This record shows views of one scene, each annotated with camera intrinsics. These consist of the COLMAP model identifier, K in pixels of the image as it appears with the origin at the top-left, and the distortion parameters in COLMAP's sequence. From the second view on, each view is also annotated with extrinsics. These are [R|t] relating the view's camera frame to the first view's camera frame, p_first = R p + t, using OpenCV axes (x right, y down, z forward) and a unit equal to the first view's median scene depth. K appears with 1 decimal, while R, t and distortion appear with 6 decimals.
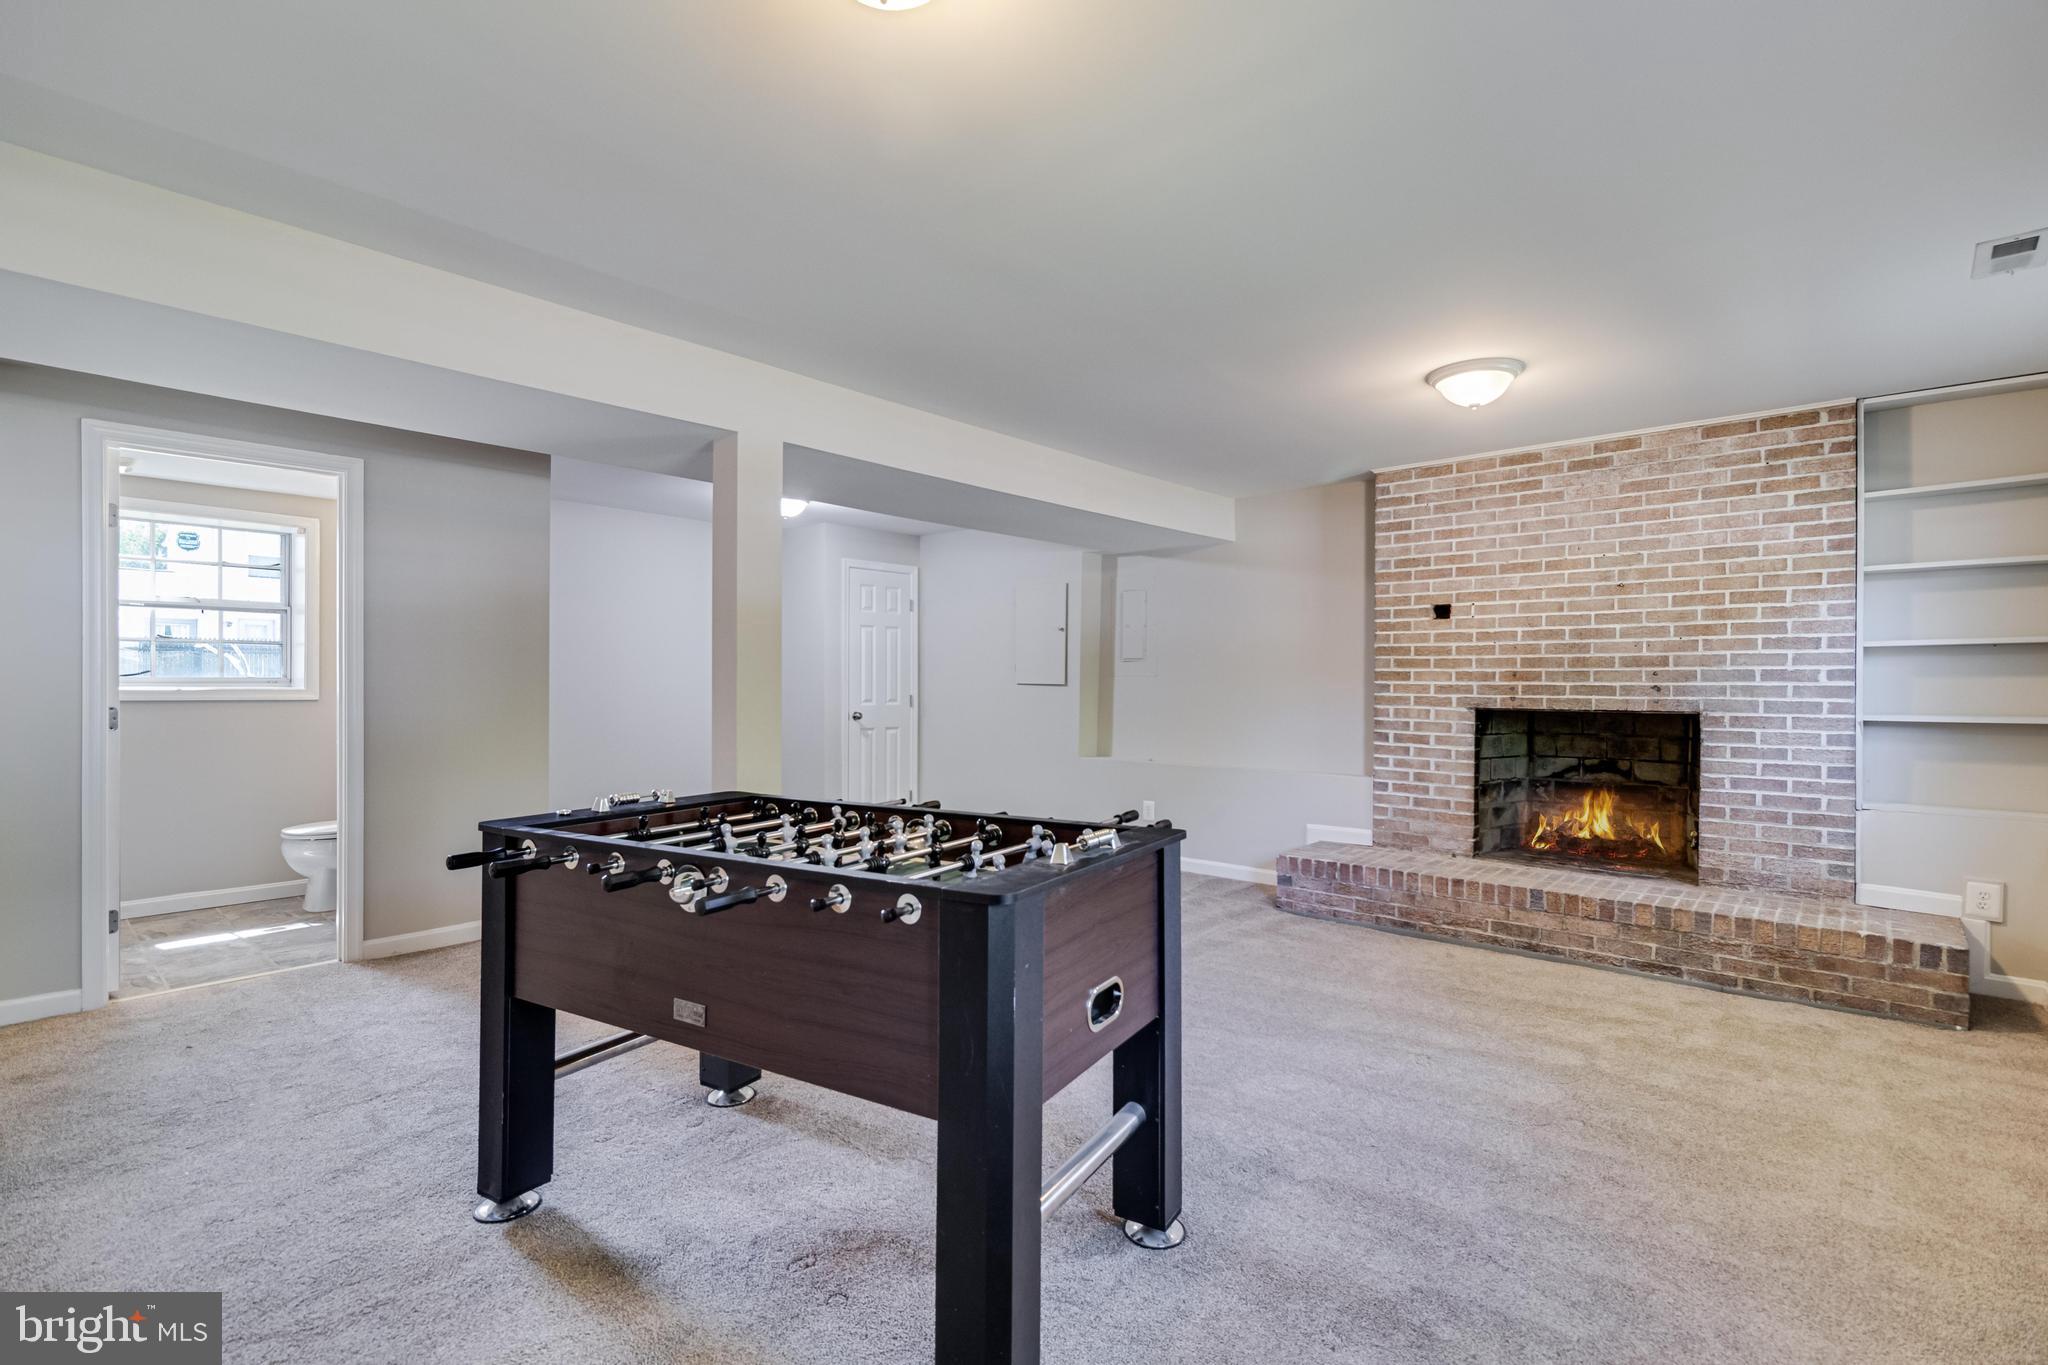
lens RADIAL K [[947.2, 0, 1028.2], [0, 947.2, 685.0], [0, 0, 1]] dist [0.002980, 0.000196]
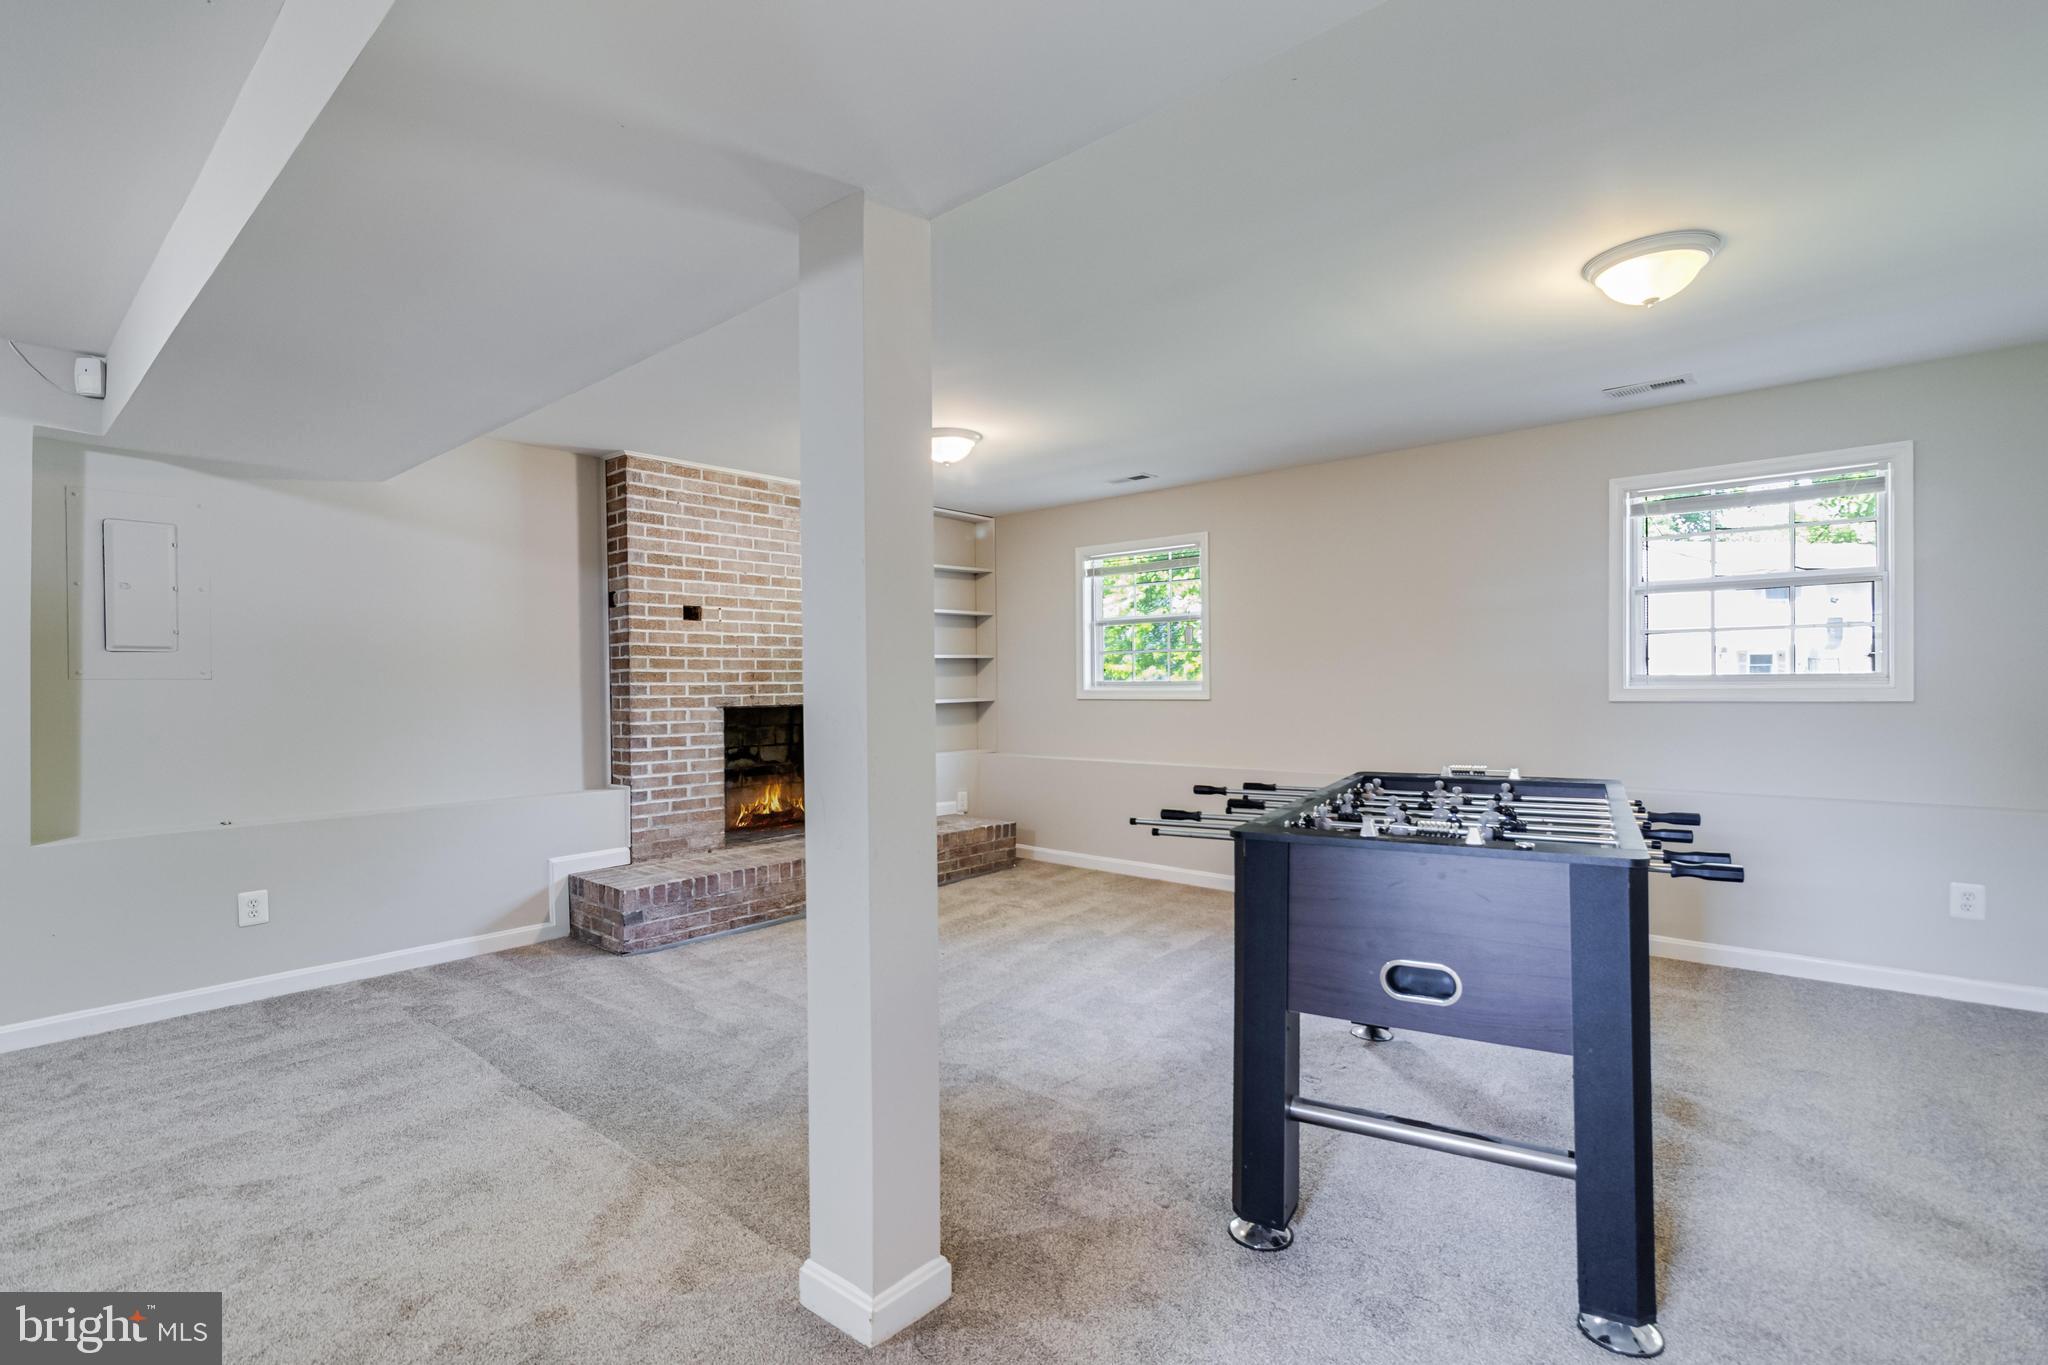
lens RADIAL K [[947.2, 0, 1028.2], [0, 947.2, 685.0], [0, 0, 1]] dist [0.002980, 0.000196]
pose [[-0.003868, -0.007785, 0.999962, -0.578011], [0.015110, 0.999855, 0.007842, -0.003415], [-0.999878, 0.015140, -0.003750, 0.652309]]
